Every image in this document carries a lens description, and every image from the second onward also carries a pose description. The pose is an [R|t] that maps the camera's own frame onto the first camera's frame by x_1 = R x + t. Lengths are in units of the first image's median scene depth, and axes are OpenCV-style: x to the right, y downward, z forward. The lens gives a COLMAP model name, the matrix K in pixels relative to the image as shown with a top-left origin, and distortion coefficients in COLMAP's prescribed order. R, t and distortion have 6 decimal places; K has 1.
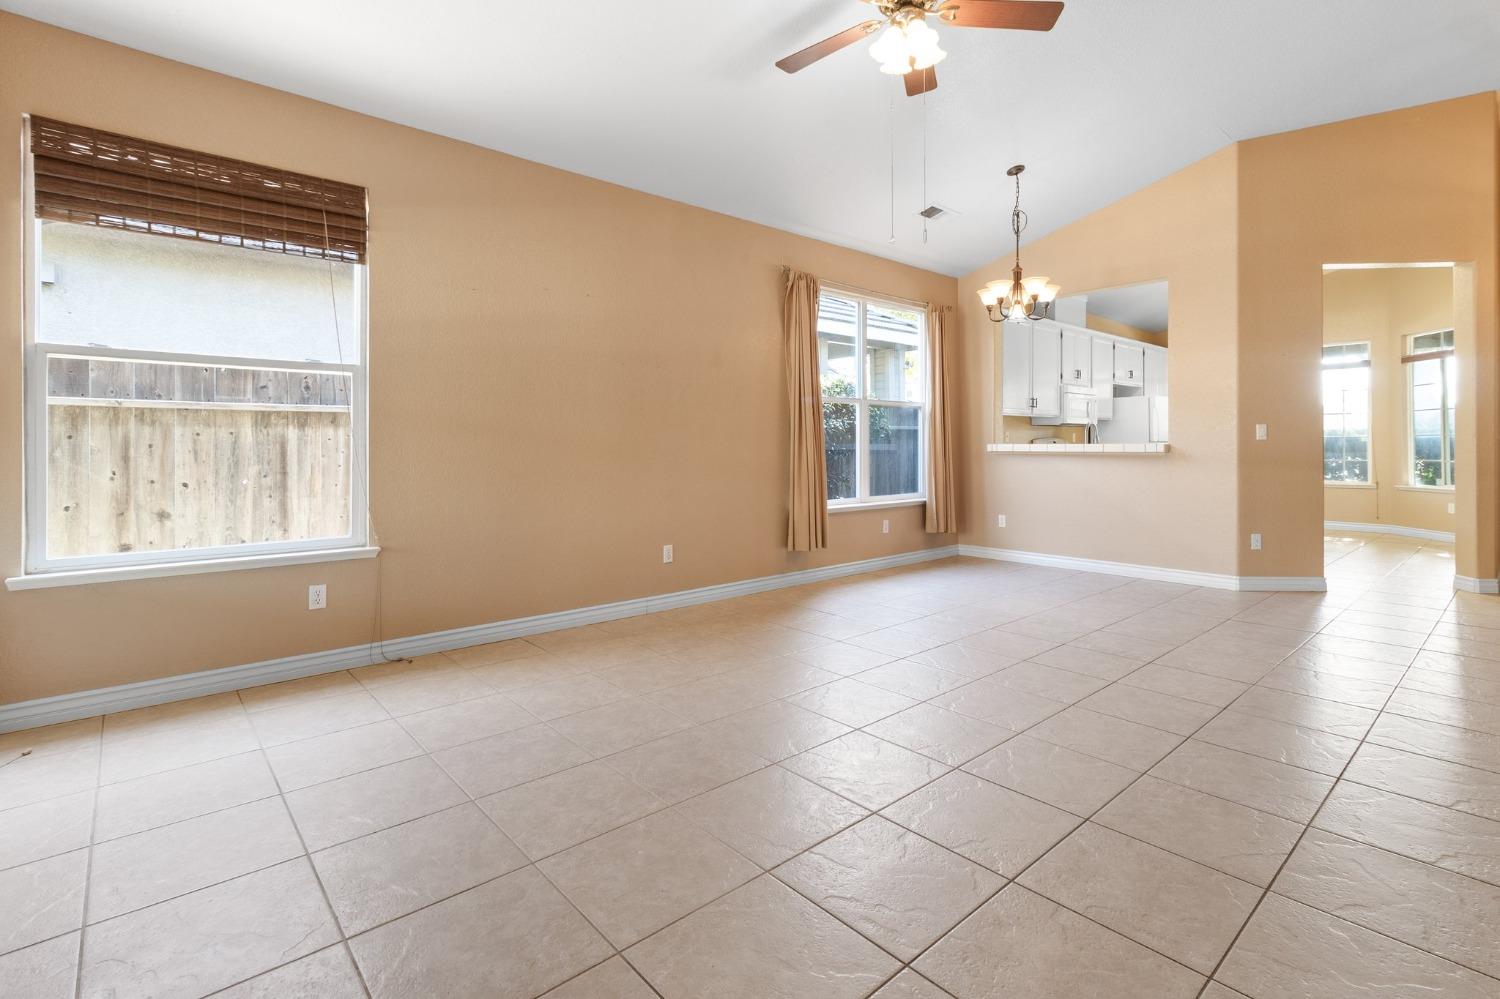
lens RADIAL K [[705.2, 0, 752.6], [0, 705.2, 447.3], [0, 0, 1]] dist [-0.000376, 0.000036]
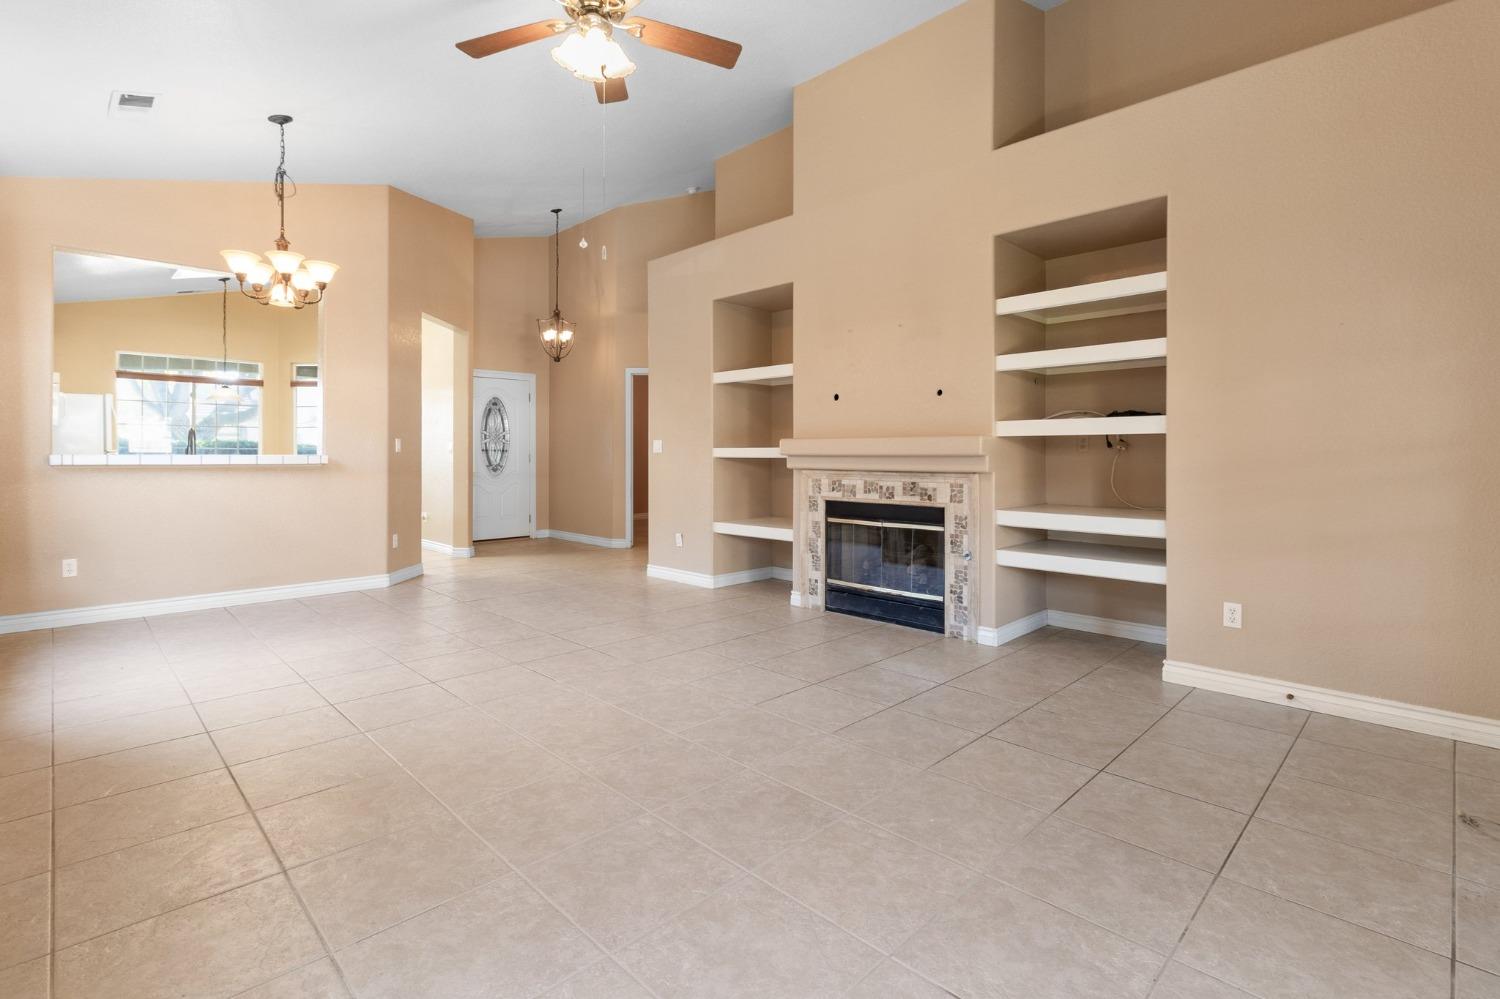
lens RADIAL K [[706.3, 0, 744.2], [0, 706.3, 459.8], [0, 0, 1]] dist [0.000080, -0.000027]
pose [[-0.059383, -0.002437, 0.998232, -0.464000], [0.001456, 0.999996, 0.002528, -0.000352], [-0.998234, 0.001603, -0.059380, 0.502449]]
